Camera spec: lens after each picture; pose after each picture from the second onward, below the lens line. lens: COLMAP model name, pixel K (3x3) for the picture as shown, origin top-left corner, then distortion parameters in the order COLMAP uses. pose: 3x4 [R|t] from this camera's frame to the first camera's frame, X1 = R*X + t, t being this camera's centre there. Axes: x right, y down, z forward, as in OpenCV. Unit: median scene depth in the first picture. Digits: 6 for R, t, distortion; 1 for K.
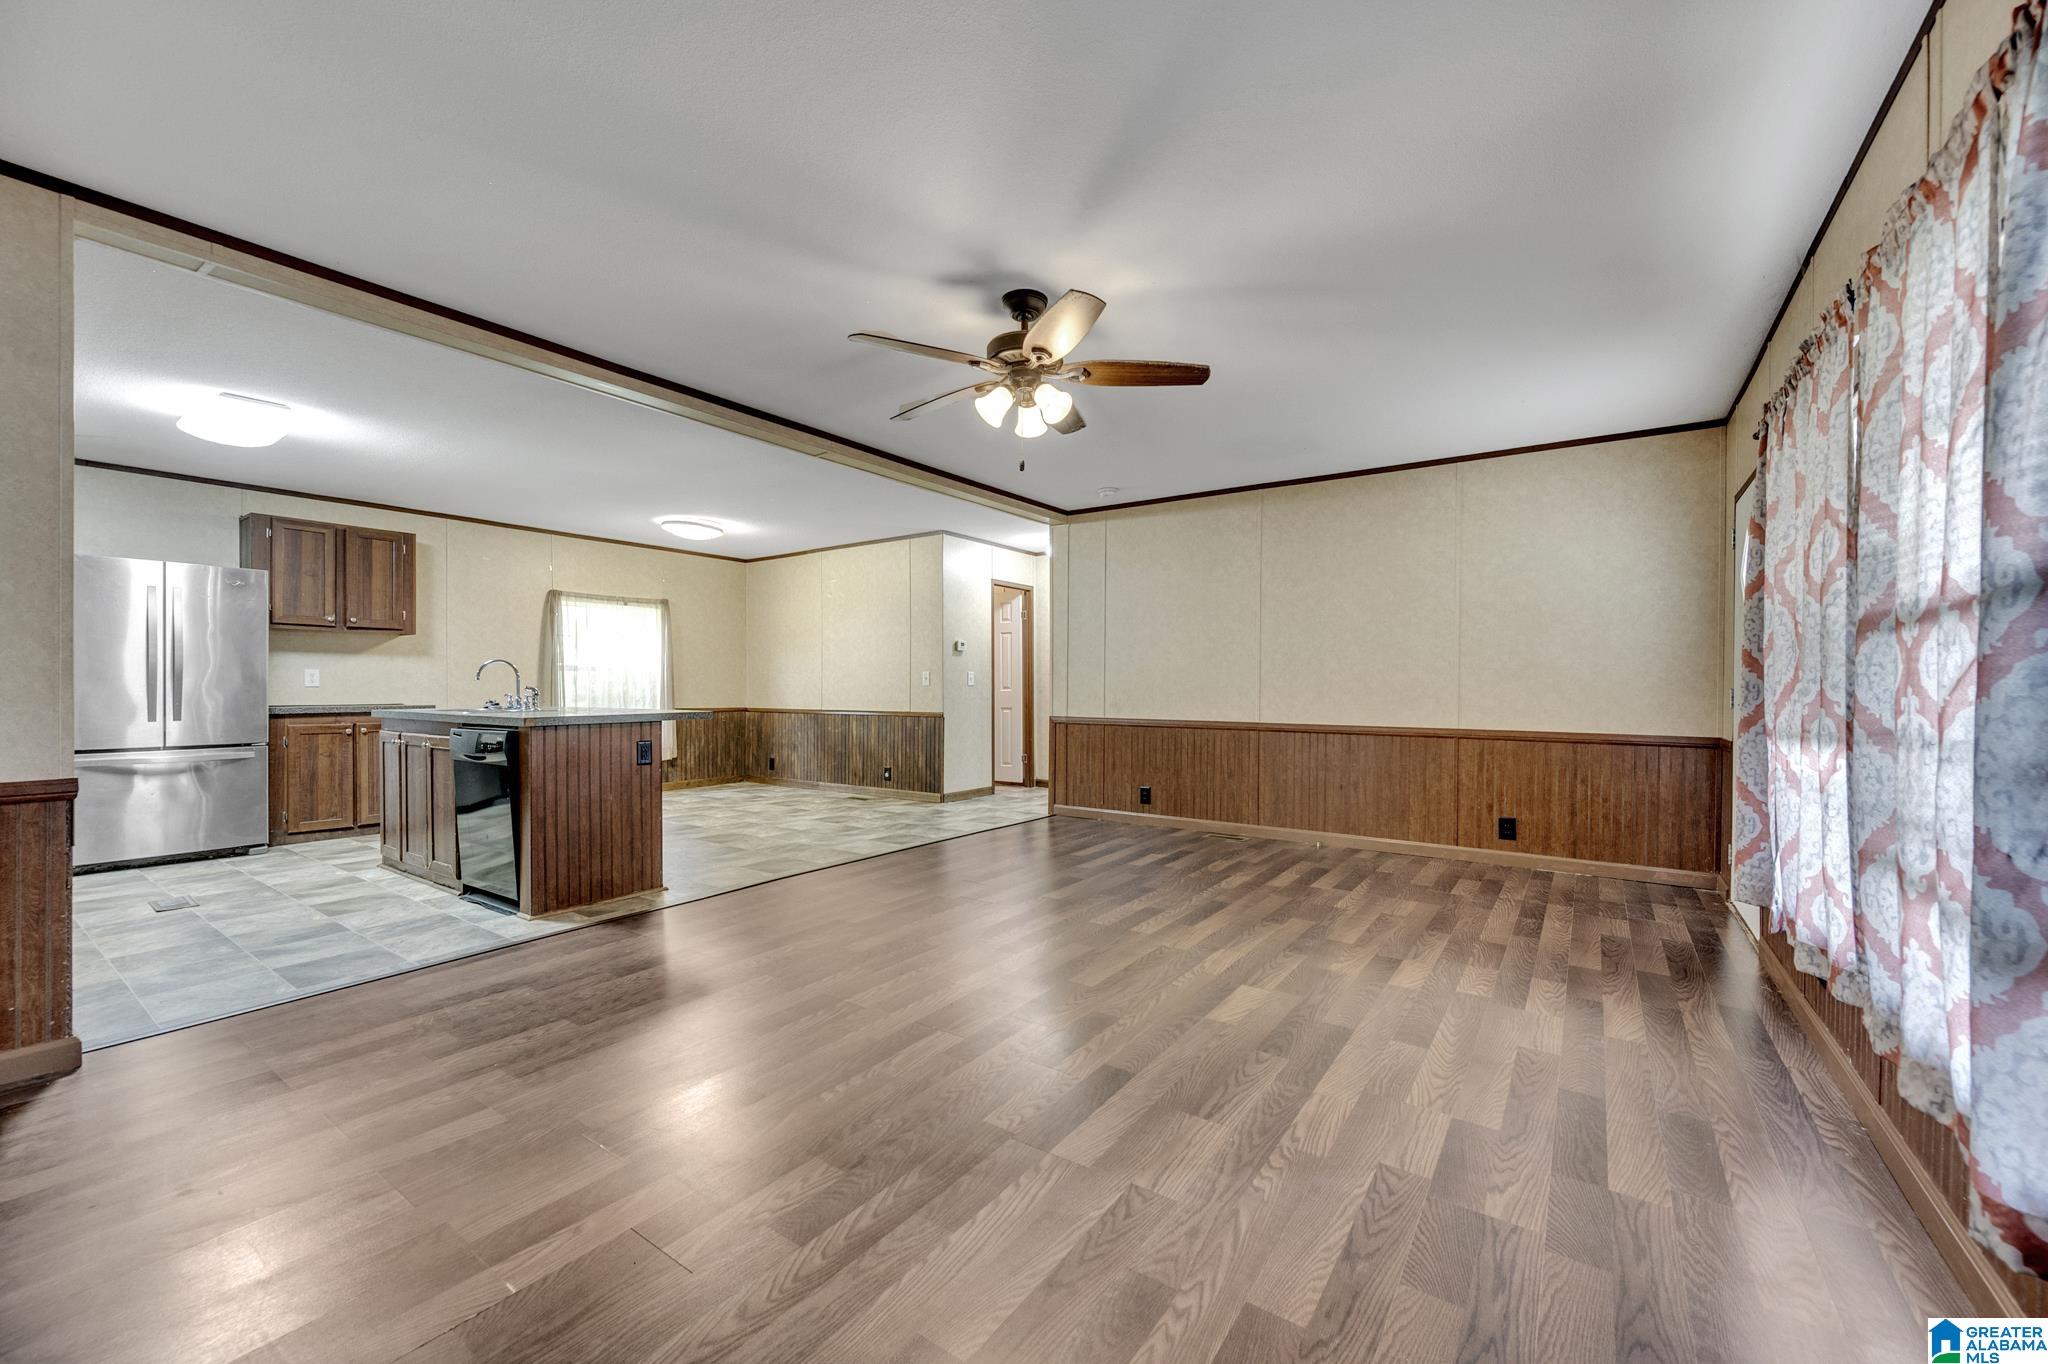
lens RADIAL K [[809.4, 0, 1035.3], [0, 809.4, 680.0], [0, 0, 1]] dist [0.003672, -0.000264]
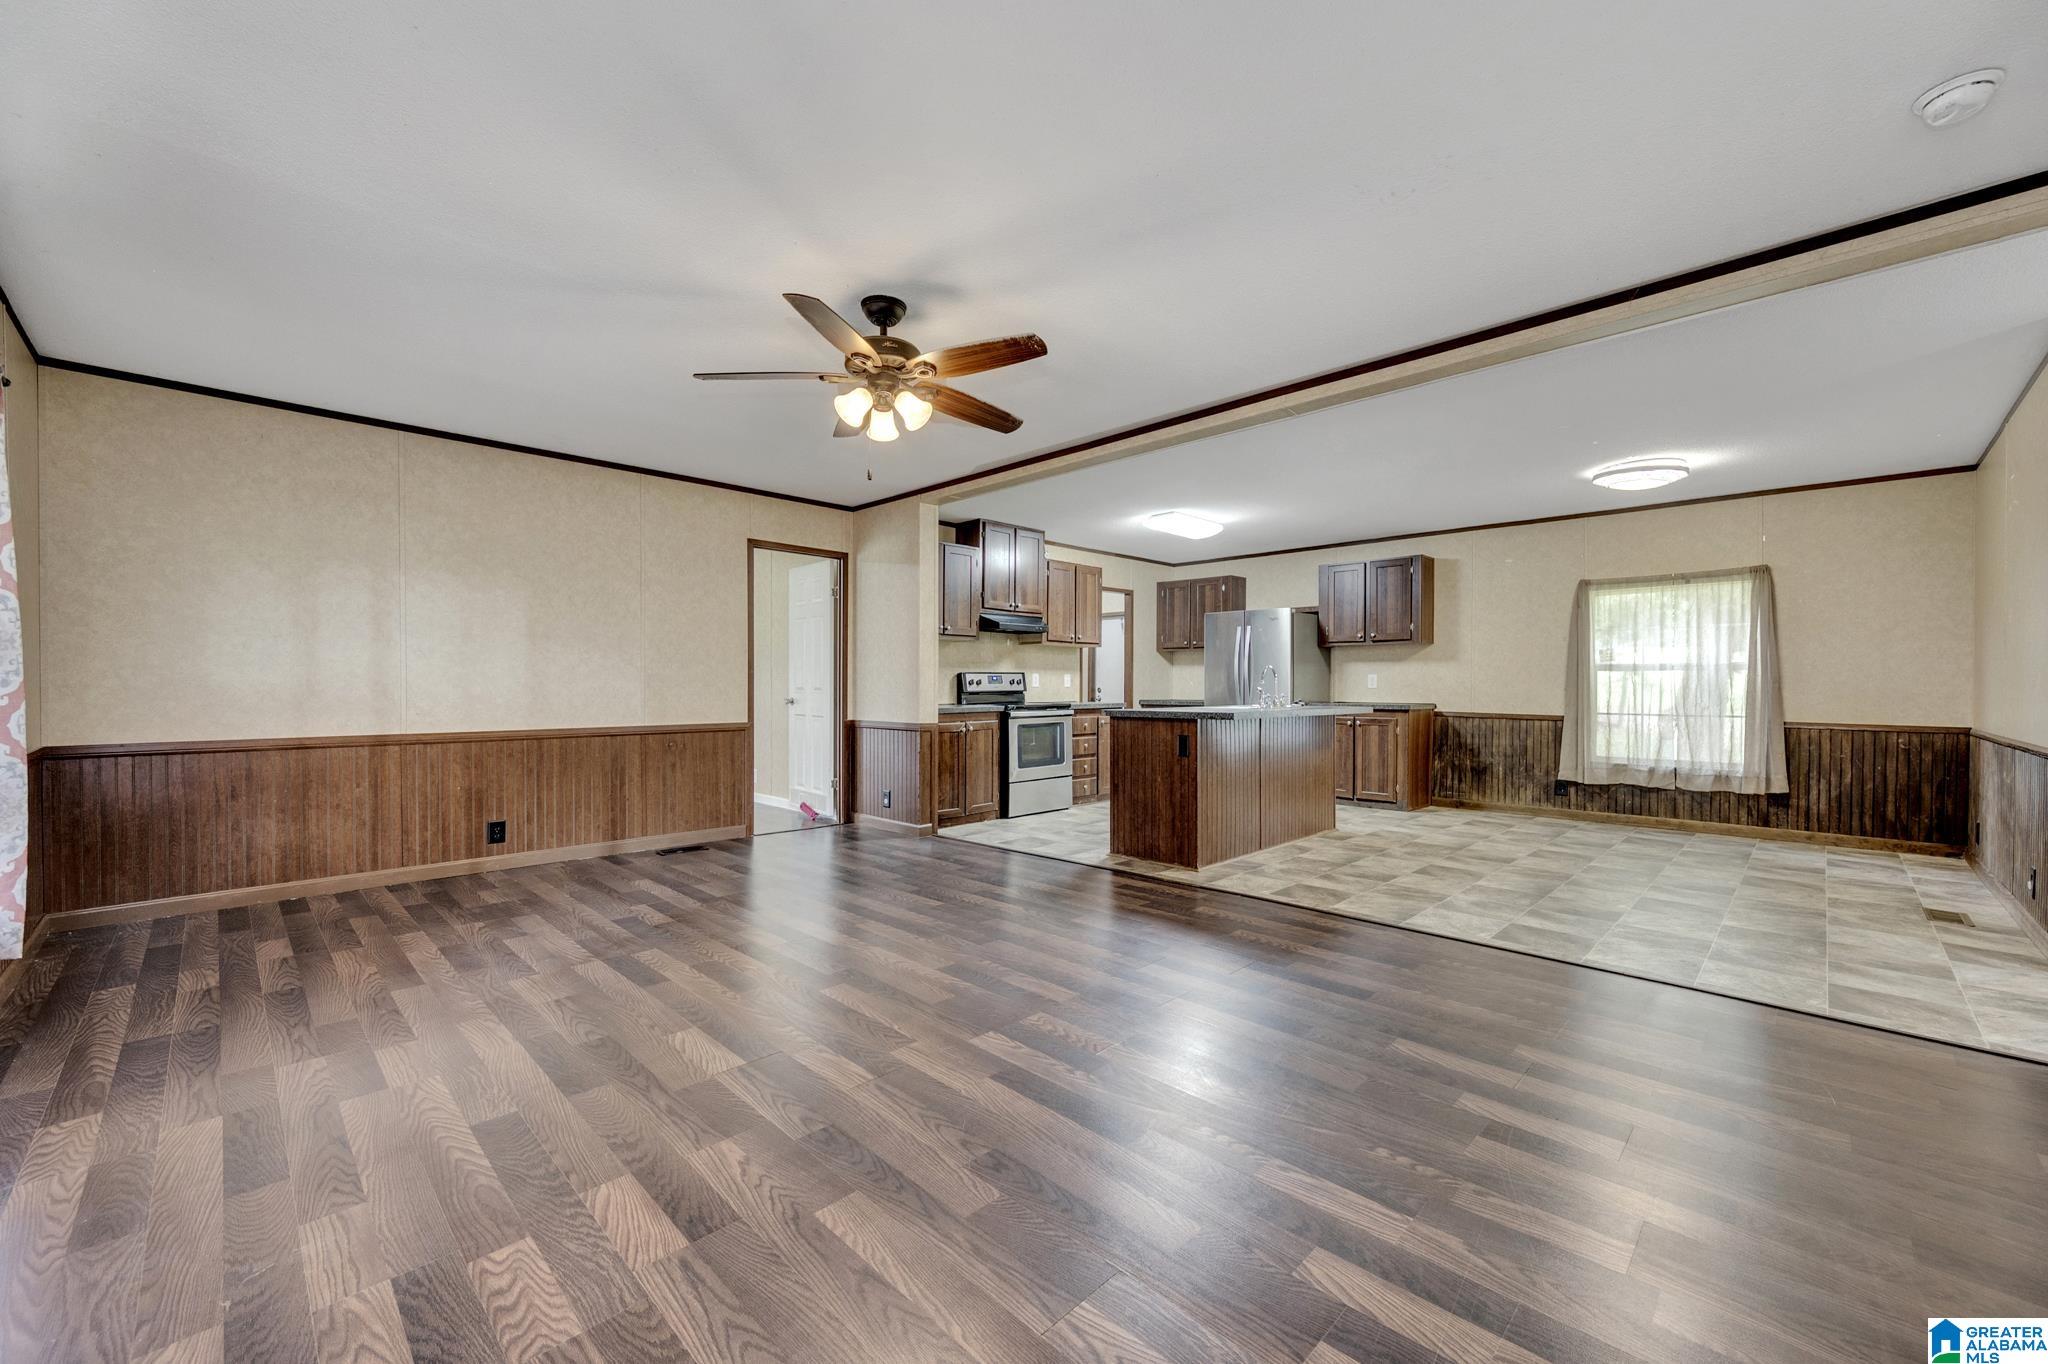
lens RADIAL K [[809.4, 0, 1031.3], [0, 809.4, 696.6], [0, 0, 1]] dist [0.003672, -0.000264]
pose [[-0.178045, 0.013375, -0.983932, 0.853524], [0.005654, 0.999905, 0.012569, 0.004085], [0.984006, -0.003325, -0.178103, 1.224865]]
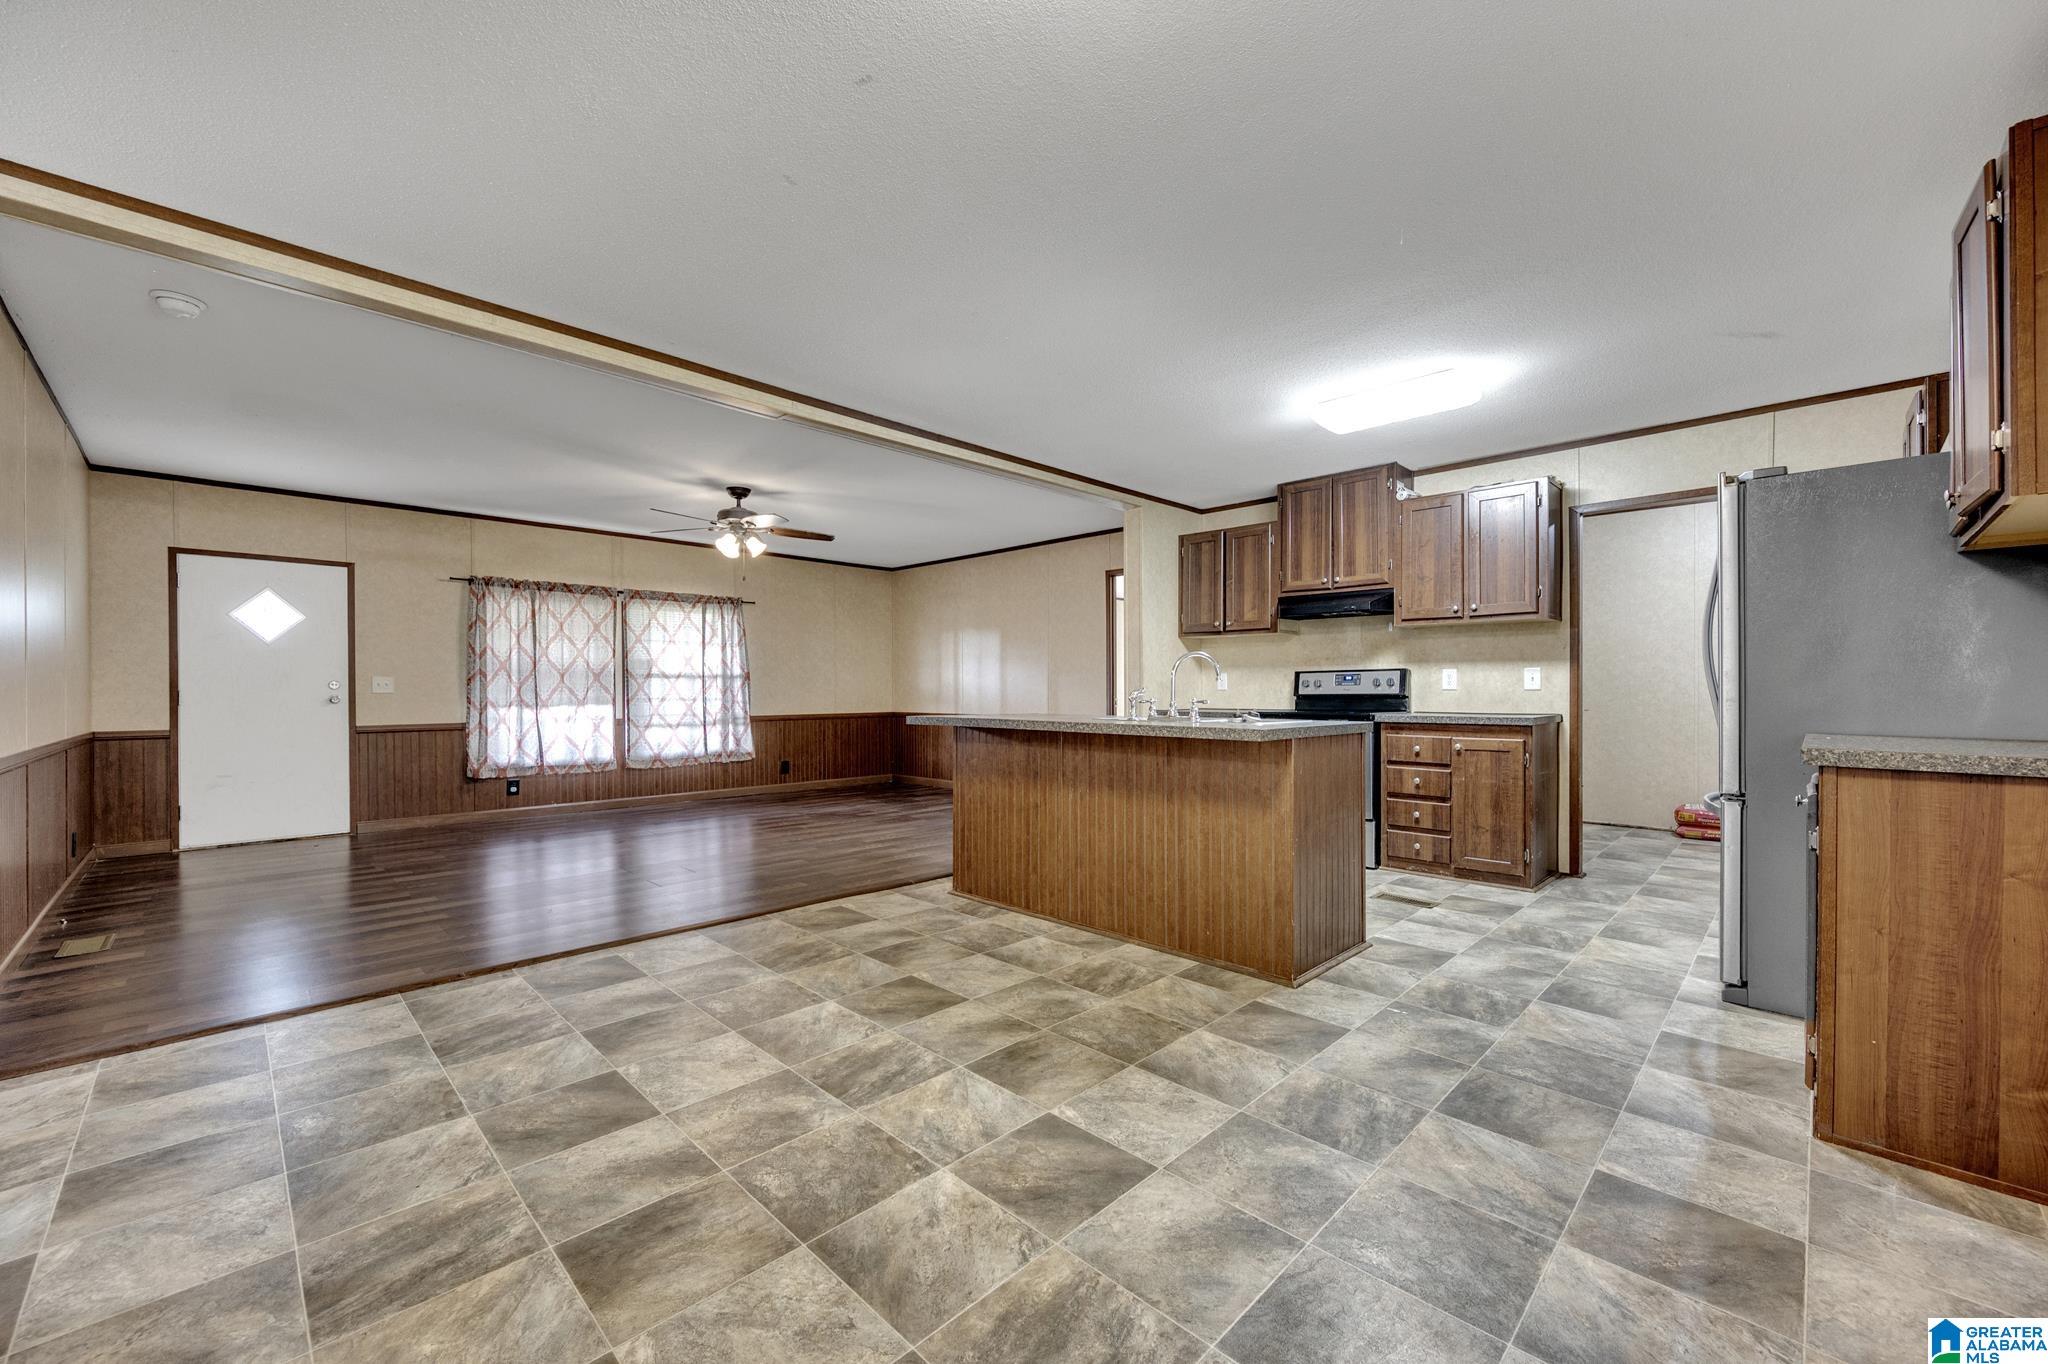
lens RADIAL K [[809.4, 0, 1021.7], [0, 809.4, 679.4], [0, 0, 1]] dist [0.003672, -0.000264]
pose [[-0.982566, 0.001559, 0.185909, -0.926158], [-0.002551, 0.999758, -0.021869, 0.022671], [-0.185898, -0.021963, -0.982324, 2.479108]]
